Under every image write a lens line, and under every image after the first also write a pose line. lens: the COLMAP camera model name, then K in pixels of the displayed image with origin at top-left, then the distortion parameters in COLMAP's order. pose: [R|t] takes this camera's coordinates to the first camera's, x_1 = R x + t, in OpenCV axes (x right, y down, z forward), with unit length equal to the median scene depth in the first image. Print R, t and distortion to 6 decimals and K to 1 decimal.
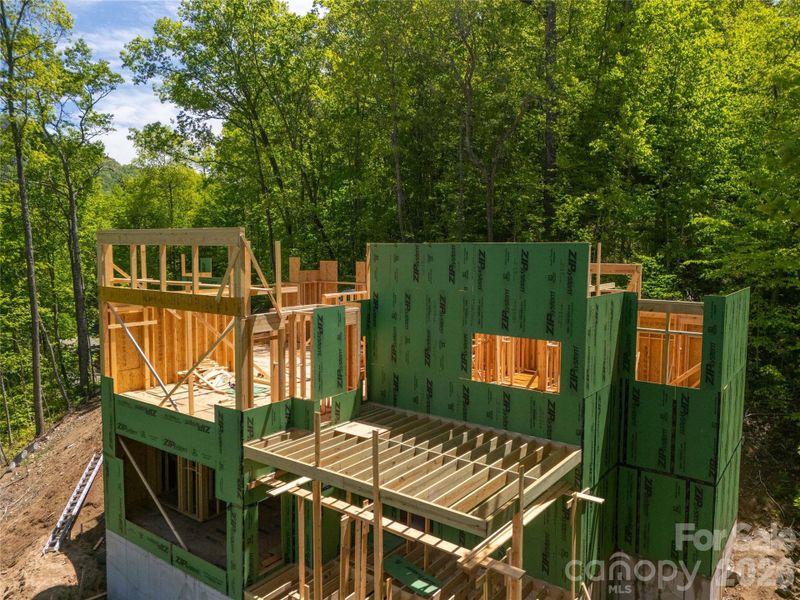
lens RADIAL K [[582.4, 0, 400.0], [0, 582.4, 300.0], [0, 0, 1]] dist [0.103488, -0.083726]
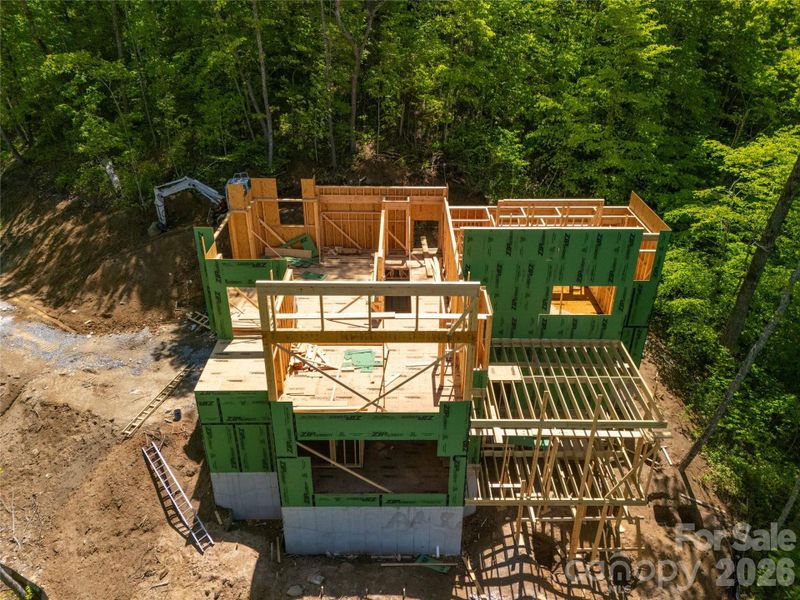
lens RADIAL K [[593.7, 0, 402.5], [0, 593.7, 258.7], [0, 0, 1]] dist [0.035162, -0.000667]
pose [[0.798374, -0.269682, 0.538397, -0.925321], [0.056411, 0.923670, 0.379015, -0.570479], [-0.599514, -0.272224, 0.752646, 0.130364]]
